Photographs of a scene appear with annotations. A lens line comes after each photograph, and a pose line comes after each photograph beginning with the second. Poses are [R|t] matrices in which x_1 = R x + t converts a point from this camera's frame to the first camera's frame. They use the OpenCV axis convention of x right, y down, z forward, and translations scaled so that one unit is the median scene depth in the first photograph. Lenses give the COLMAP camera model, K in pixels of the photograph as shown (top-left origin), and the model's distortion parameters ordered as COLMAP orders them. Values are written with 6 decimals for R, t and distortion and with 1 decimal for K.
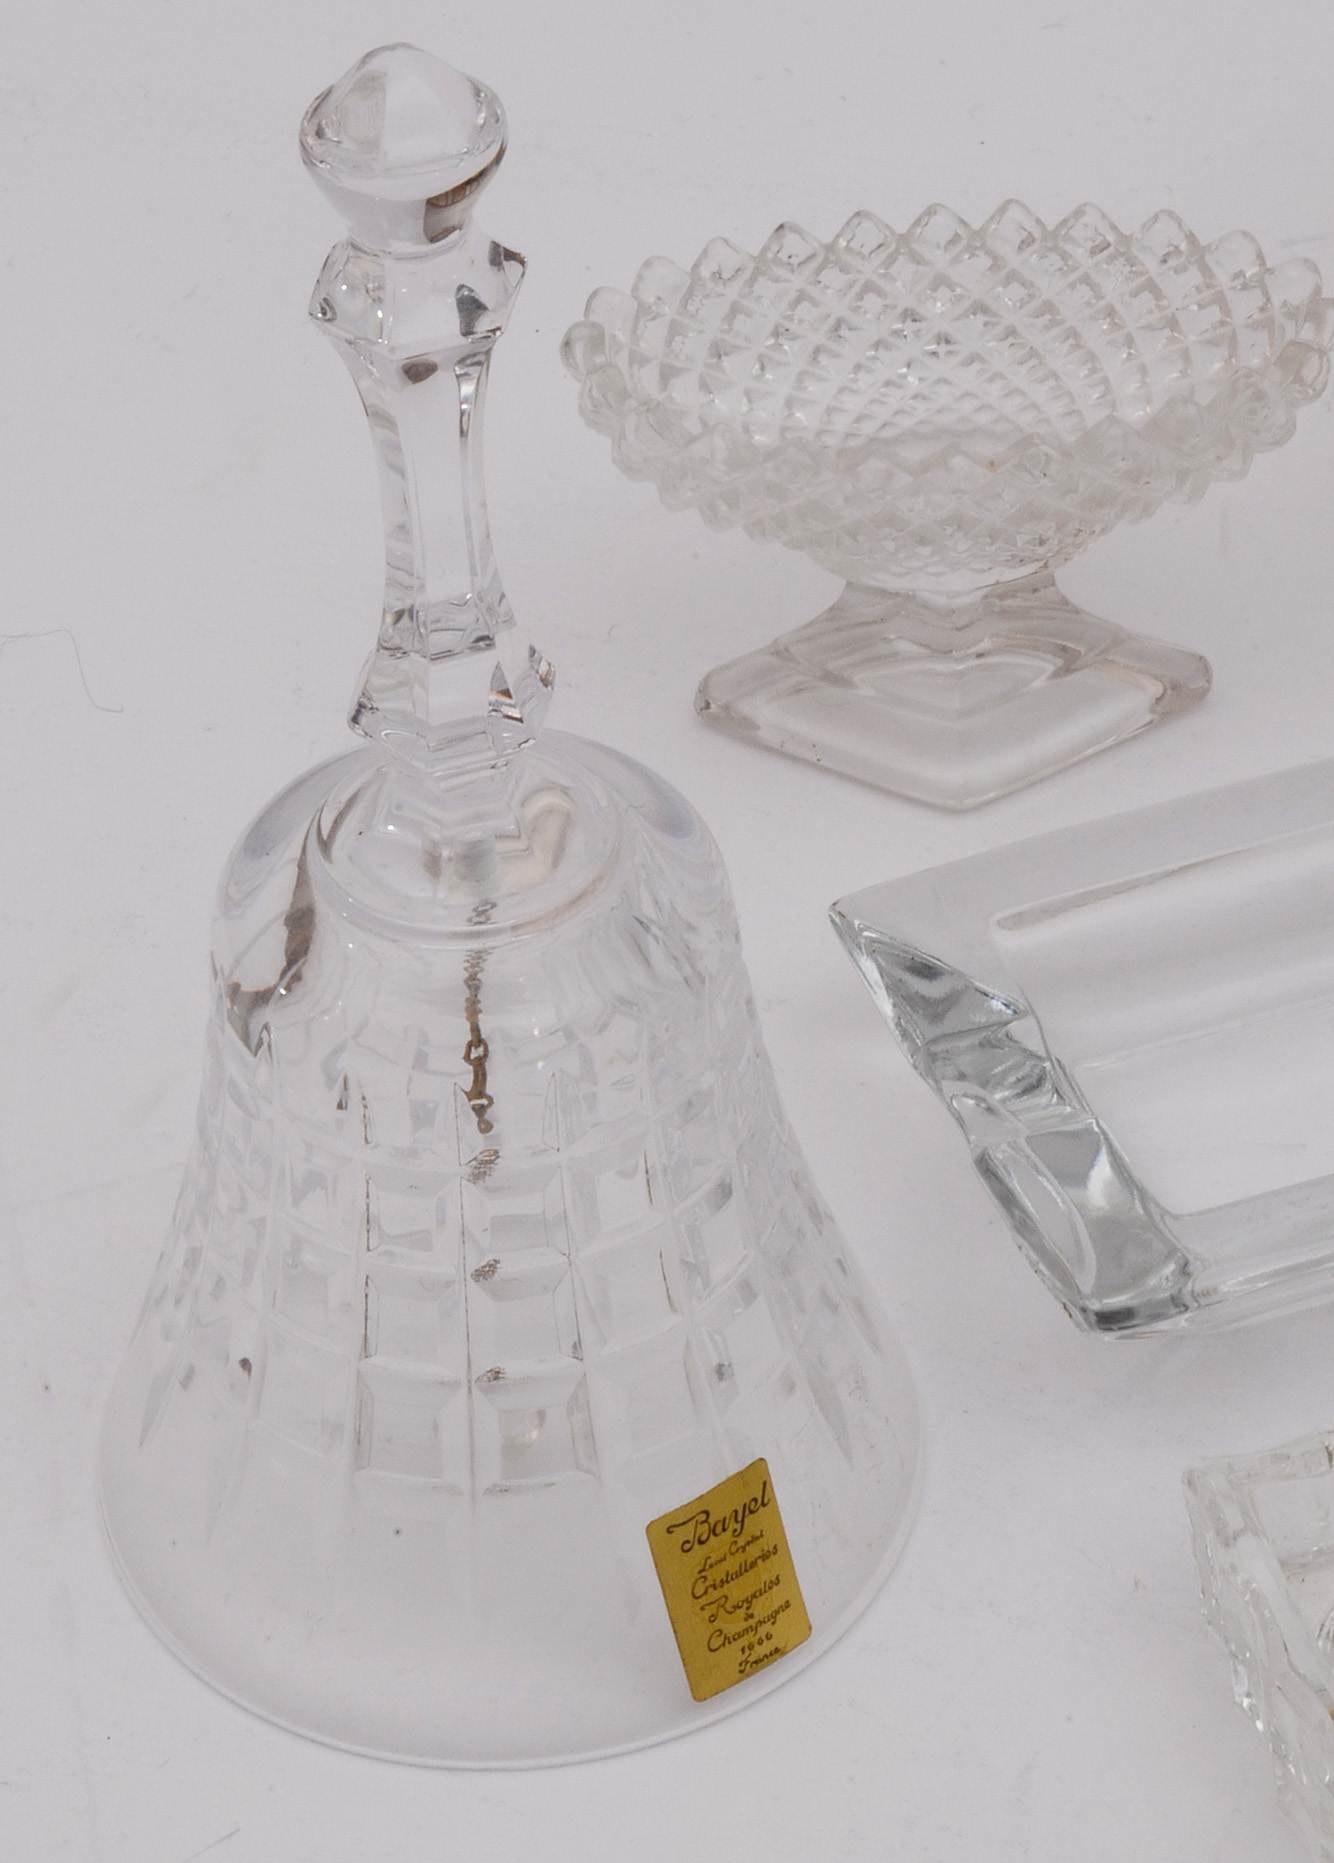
lens RADIAL K [[4886.3, 0, 667.0], [0, 4886.3, 931.5], [0, 0, 1]] dist [-0.568638, 11.450891]
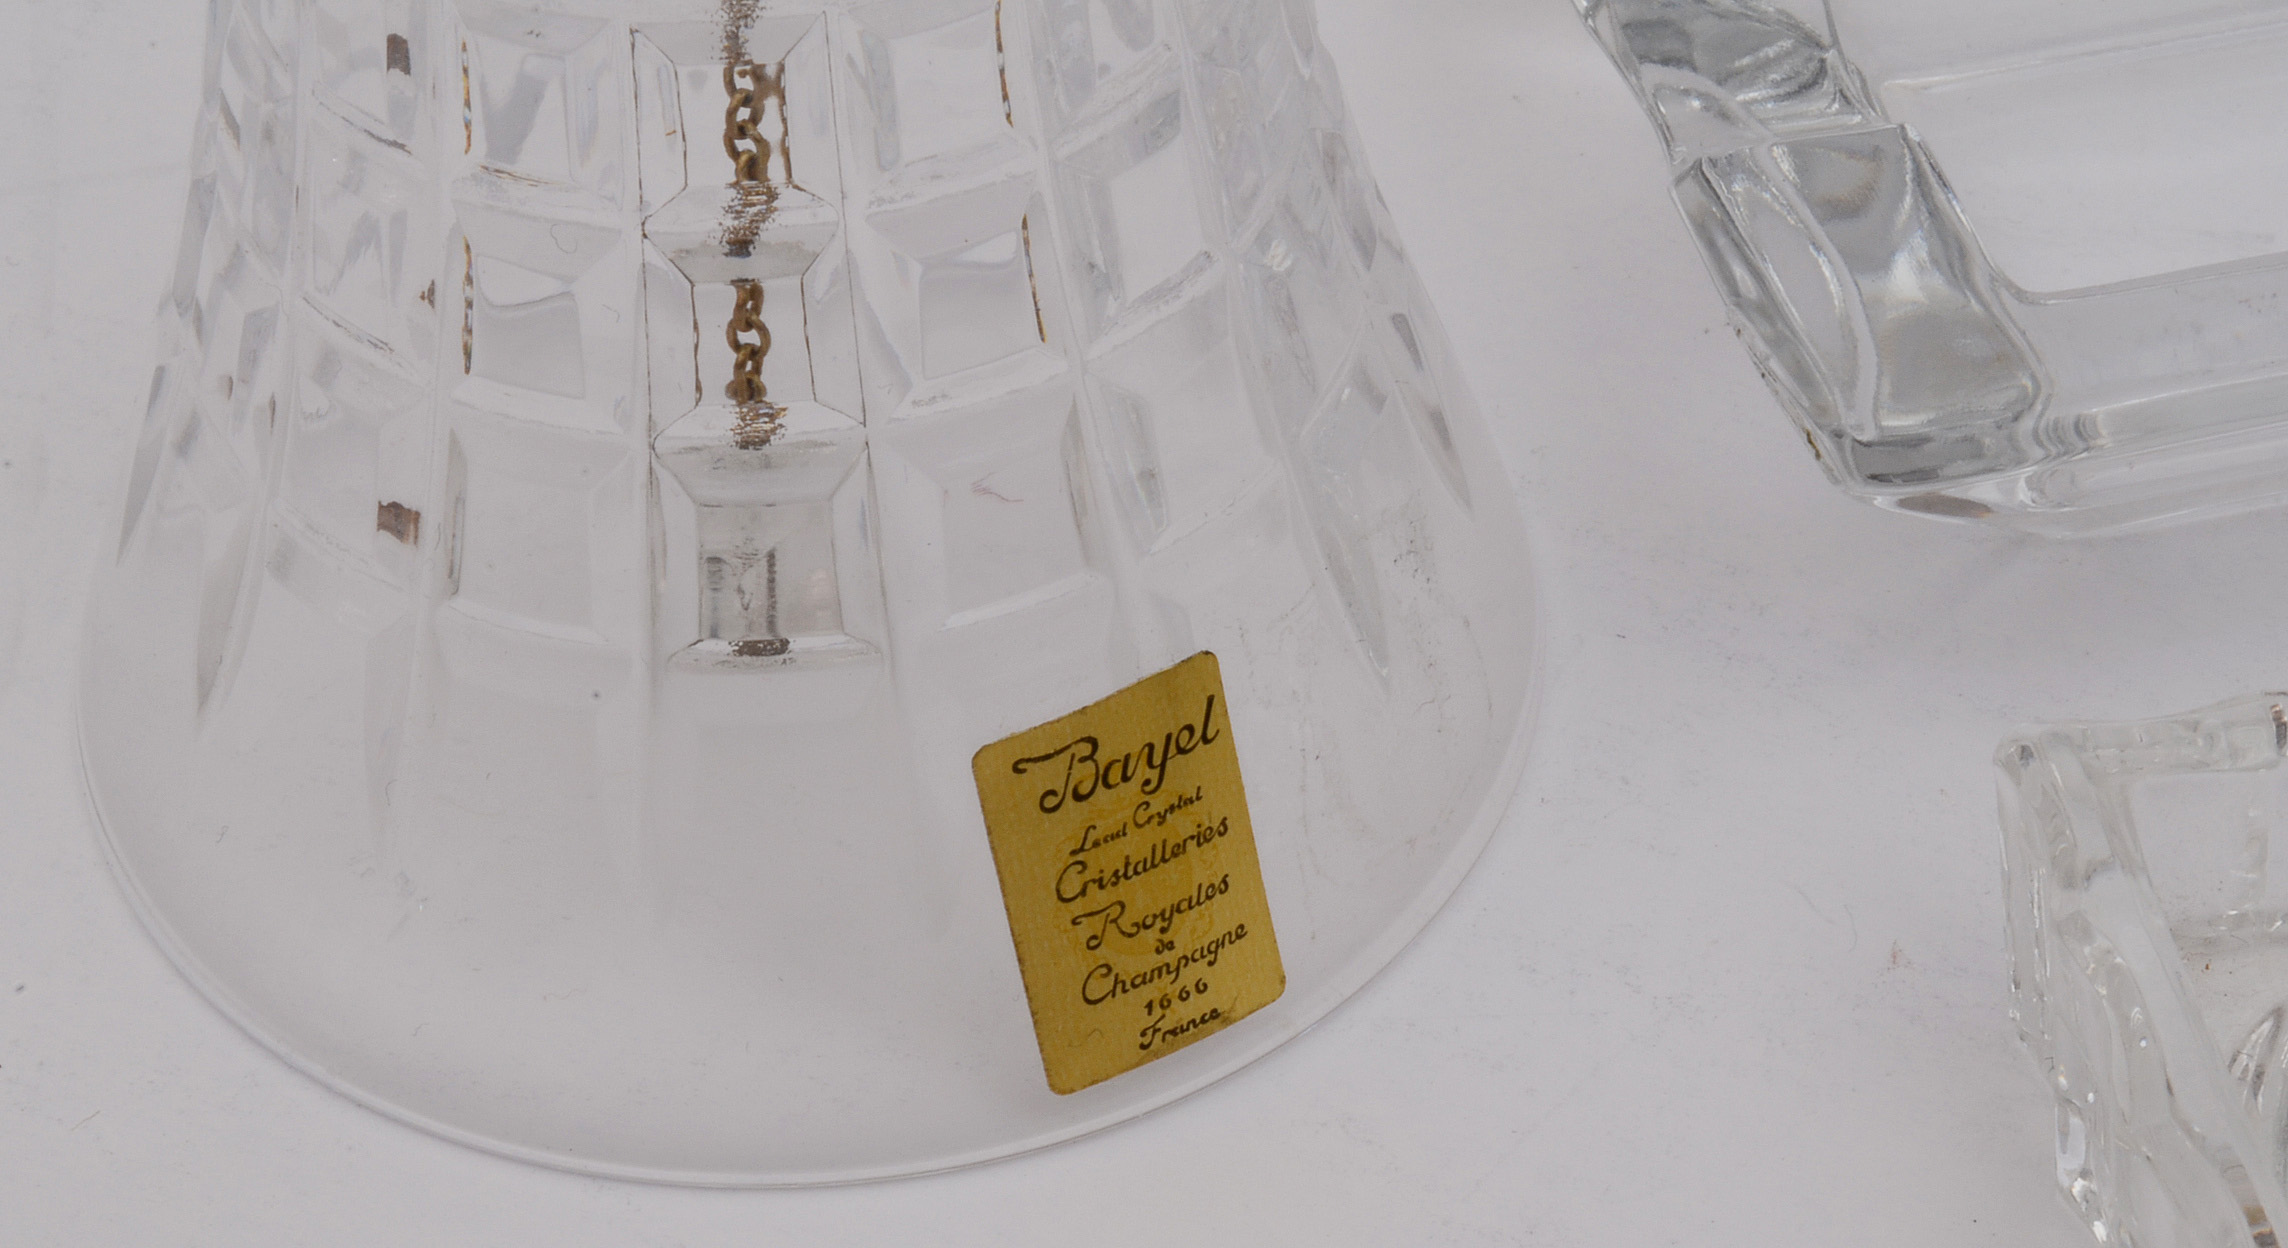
lens RADIAL K [[5556.9, 0, 1144.0], [0, 5556.9, 624.0], [0, 0, 1]] dist [0.466777, -5.676125]
pose [[0.994651, 0.085645, -0.057740, 0.047516], [-0.081831, 0.994494, 0.065467, 0.065396], [0.063029, -0.060392, 0.996183, 0.386353]]
